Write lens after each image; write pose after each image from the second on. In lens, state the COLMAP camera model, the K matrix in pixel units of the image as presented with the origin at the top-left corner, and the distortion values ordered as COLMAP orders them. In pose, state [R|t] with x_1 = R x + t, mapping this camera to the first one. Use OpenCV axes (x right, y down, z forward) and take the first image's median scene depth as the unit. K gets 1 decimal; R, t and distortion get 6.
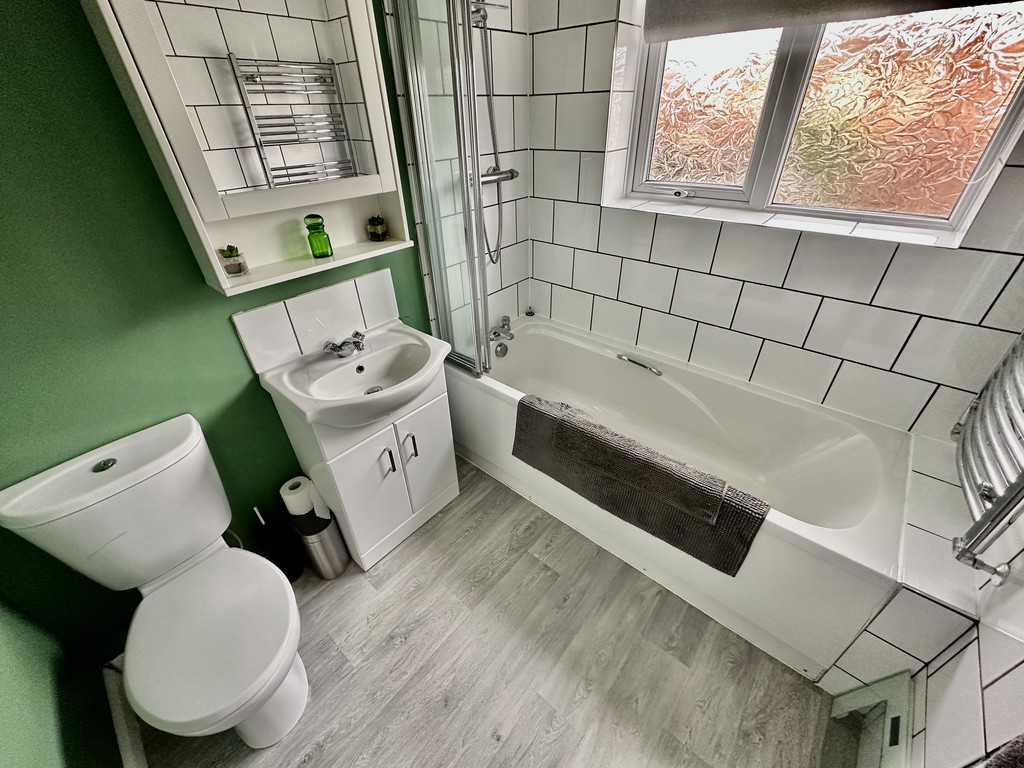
lens RADIAL K [[407.6, 0, 508.7], [0, 407.6, 381.3], [0, 0, 1]] dist [-0.001159, 0.000082]
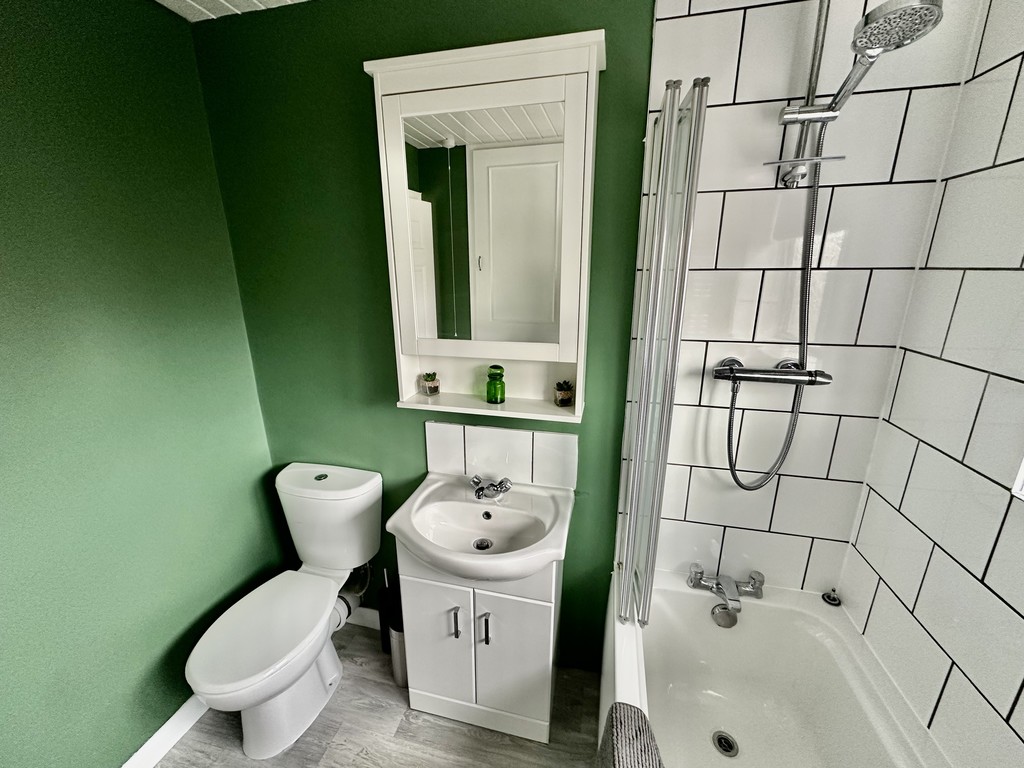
lens RADIAL K [[407.6, 0, 510.7], [0, 407.6, 379.4], [0, 0, 1]] dist [-0.001159, 0.000082]
pose [[0.459460, 0.259107, -0.849565, 0.389549], [-0.494050, 0.869431, -0.002025, -0.331374], [0.738113, 0.420658, 0.527480, 0.395975]]
